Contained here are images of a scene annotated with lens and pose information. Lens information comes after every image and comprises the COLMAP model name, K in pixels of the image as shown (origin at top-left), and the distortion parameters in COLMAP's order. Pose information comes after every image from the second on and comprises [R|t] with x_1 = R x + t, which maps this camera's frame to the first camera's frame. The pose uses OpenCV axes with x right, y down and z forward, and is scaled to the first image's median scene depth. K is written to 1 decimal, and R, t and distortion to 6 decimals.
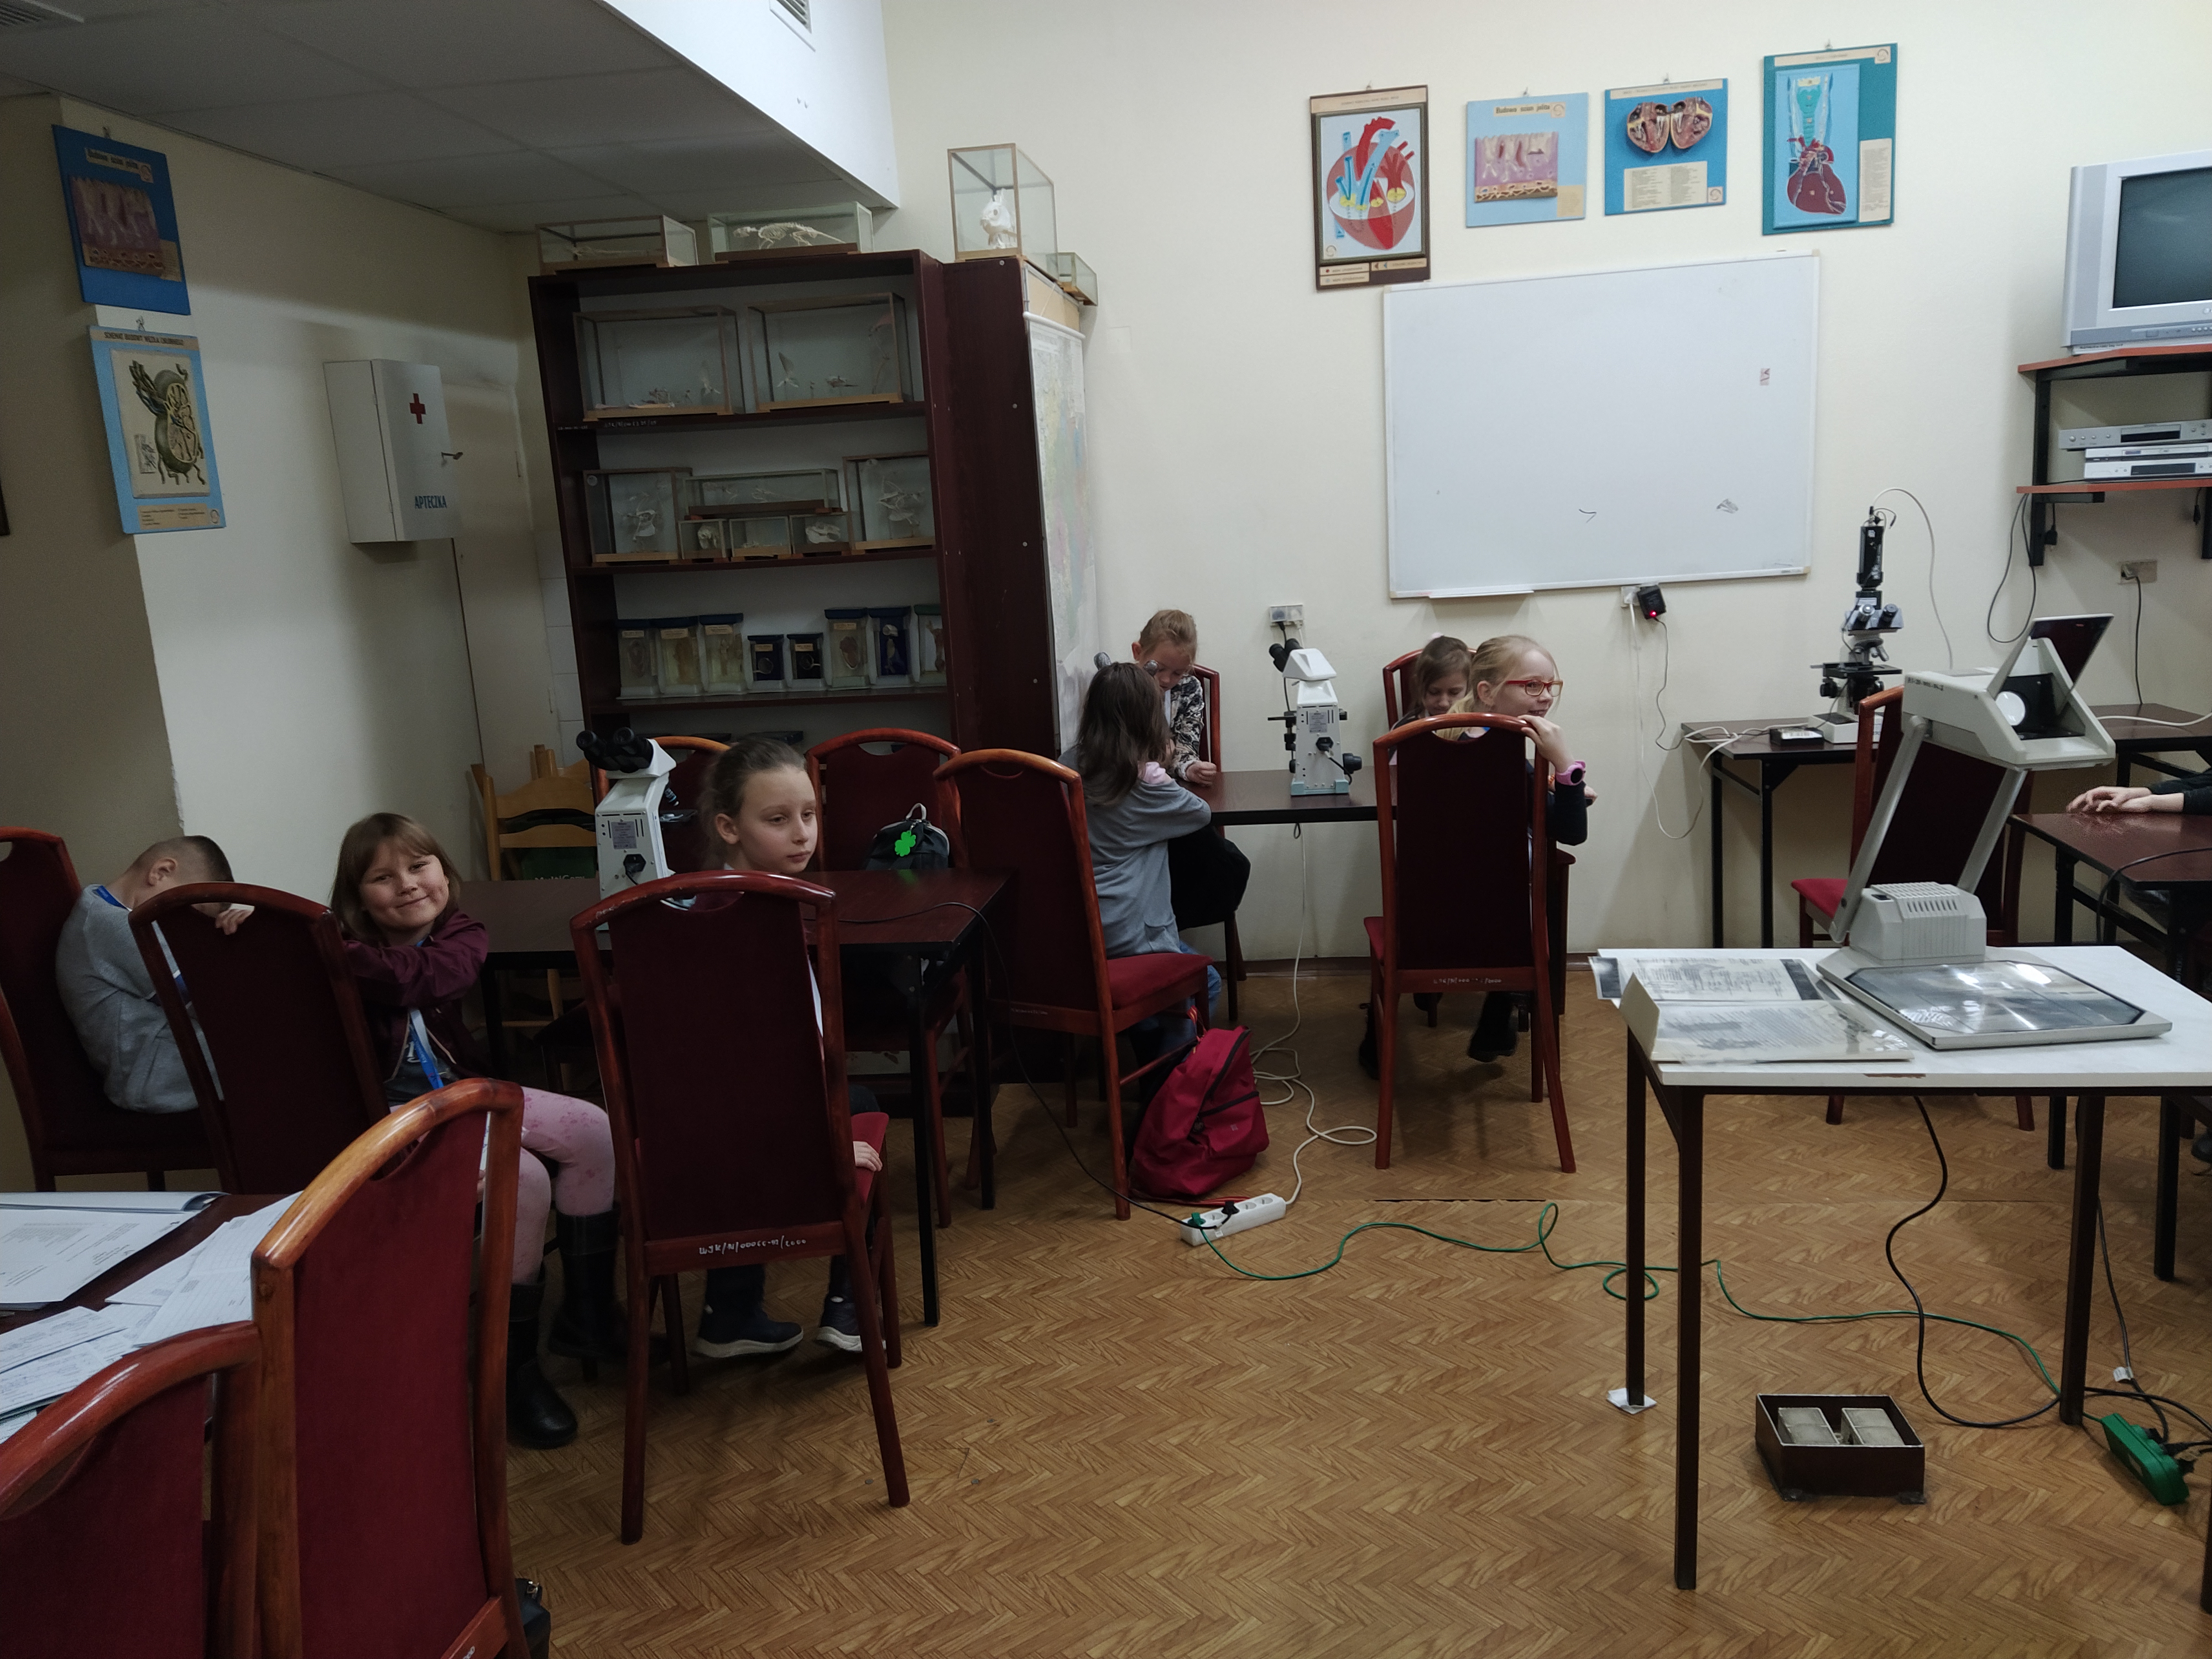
lens RADIAL K [[1631.6, 0, 1104.4], [0, 1631.6, 832.1], [0, 0, 1]] dist [0.105325, -0.140042]
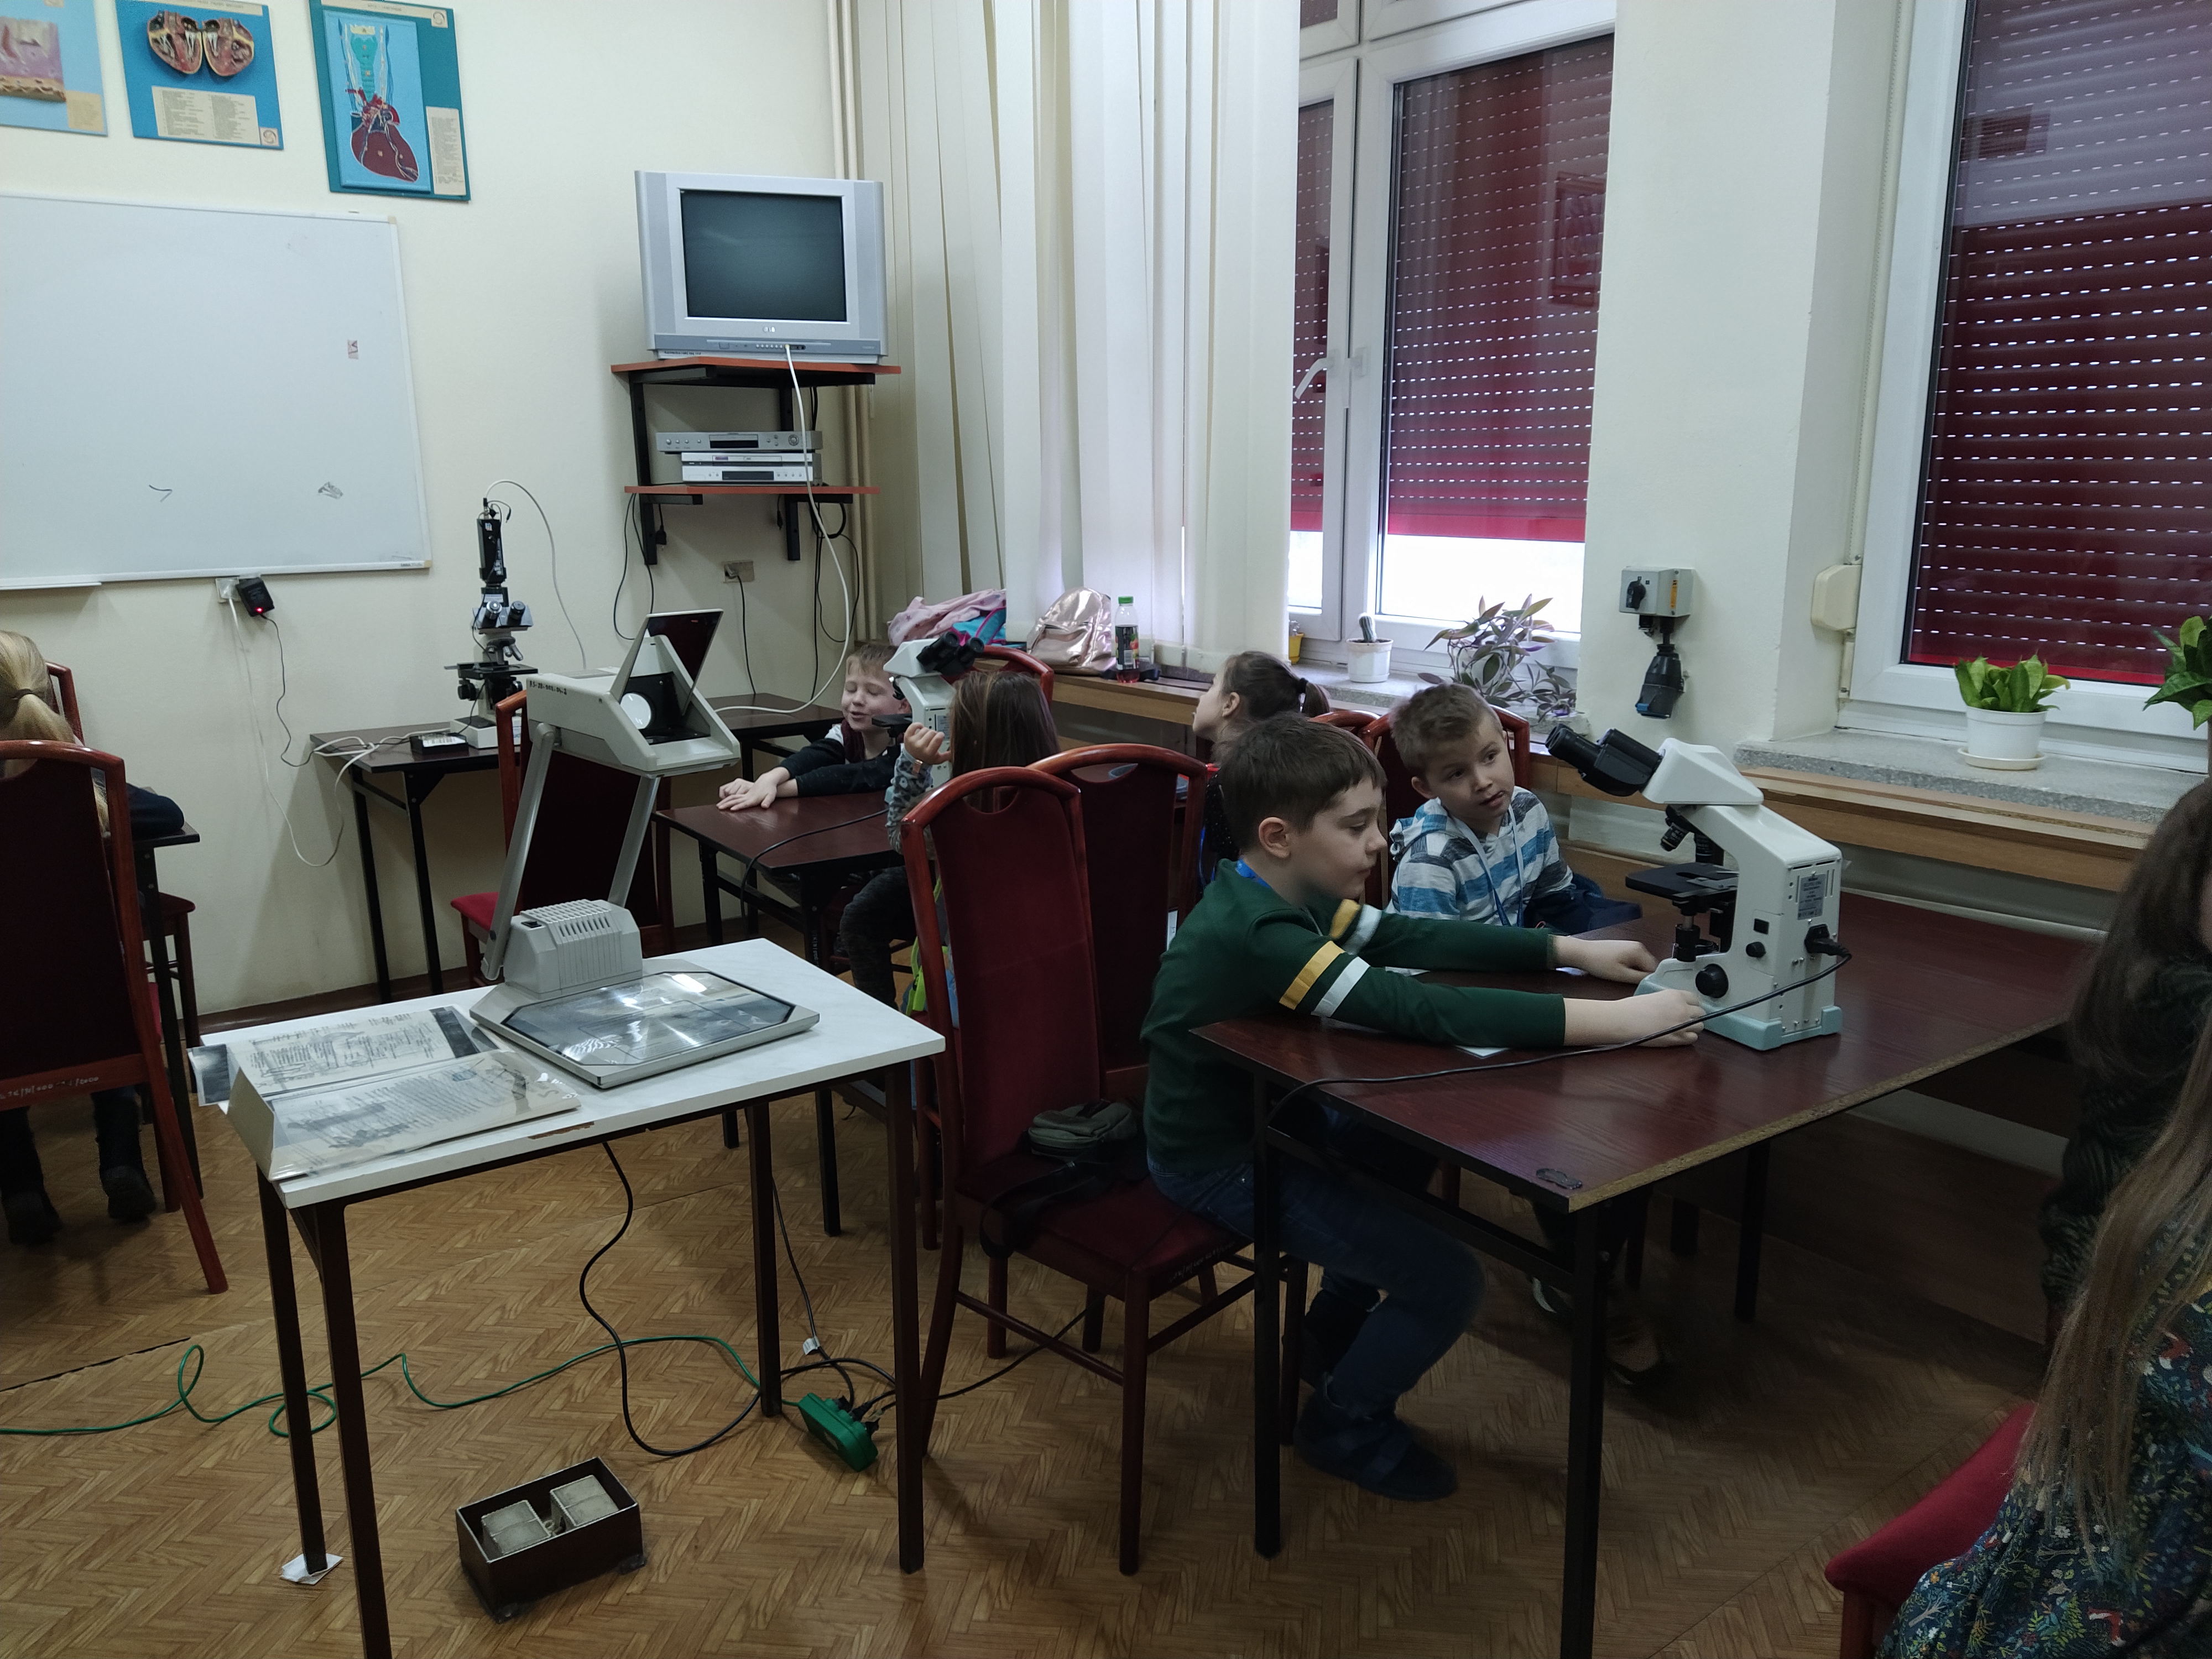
lens RADIAL K [[1652.9, 0, 1110.7], [0, 1652.9, 831.5], [0, 0, 1]] dist [0.095759, -0.131097]
pose [[0.719019, -0.100782, 0.687644, 0.052440], [0.101224, 0.994065, 0.039848, -0.010640], [-0.687579, 0.040955, 0.724954, 0.085510]]
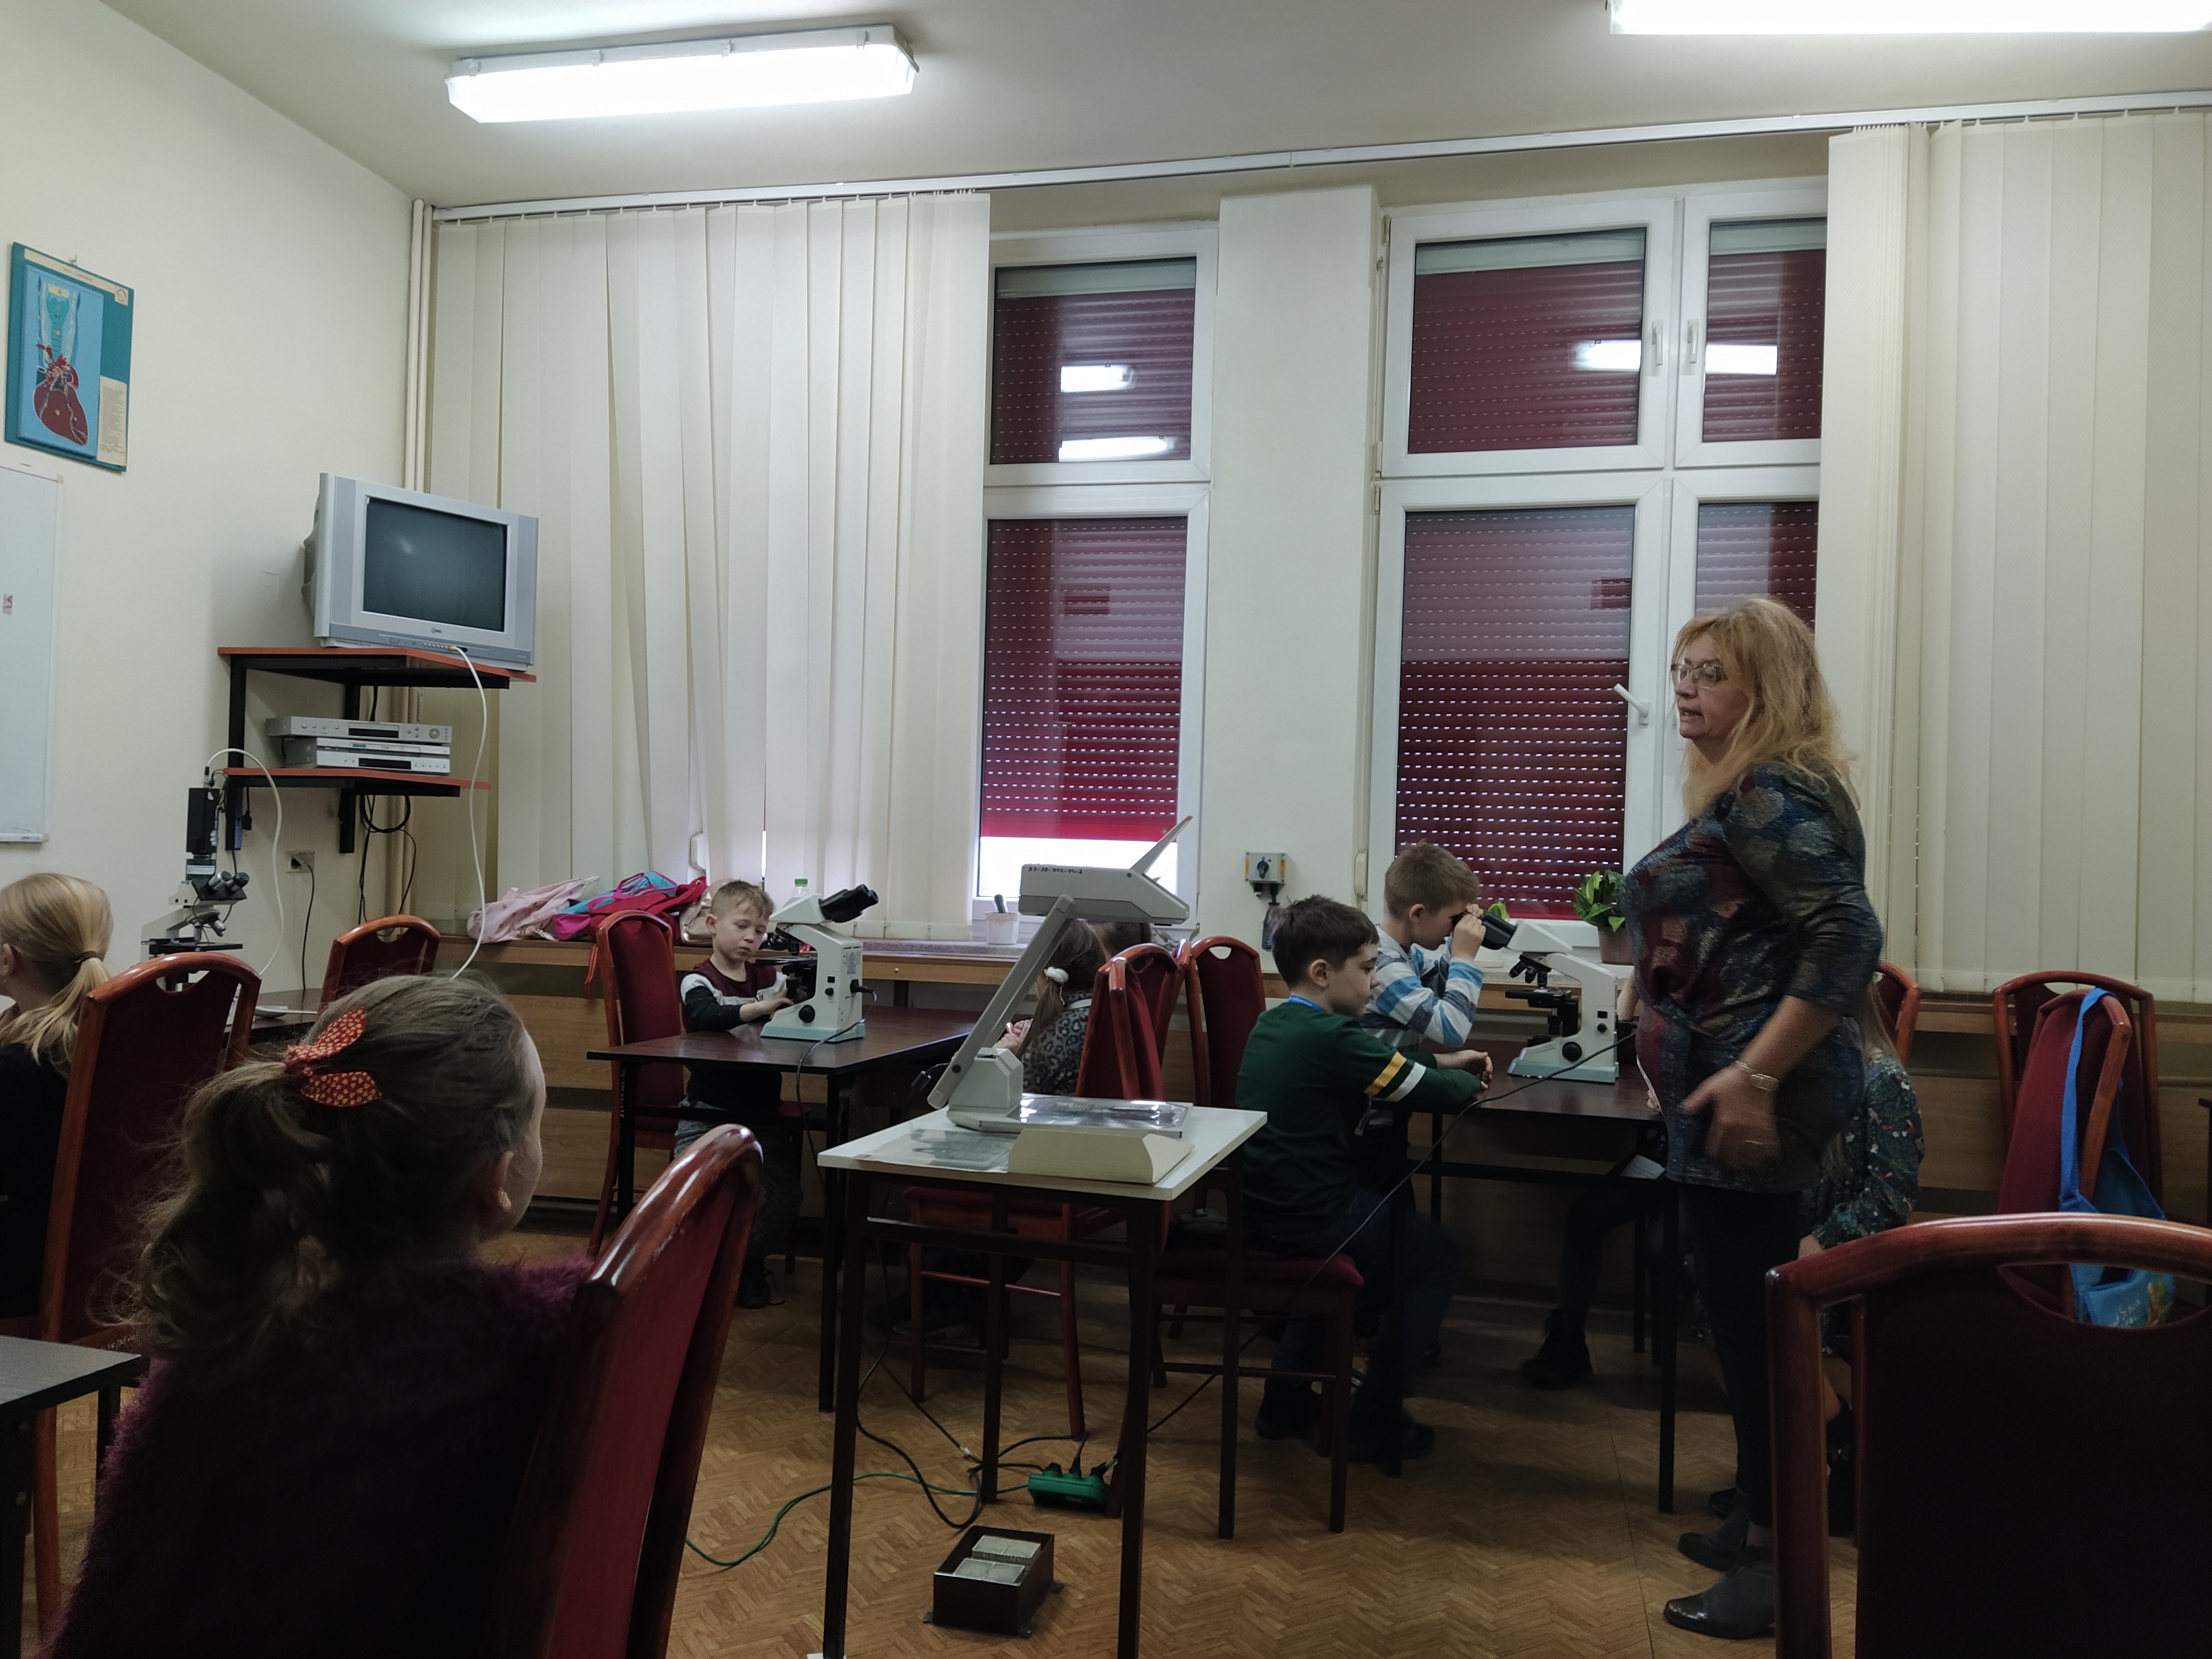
lens RADIAL K [[1638.3, 0, 1097.3], [0, 1638.3, 830.8], [0, 0, 1]] dist [0.102762, -0.133797]
pose [[0.118860, 0.073800, 0.990165, -0.491971], [0.157217, 0.983255, -0.092157, -0.000616], [-0.980385, 0.166624, 0.105267, 0.550924]]
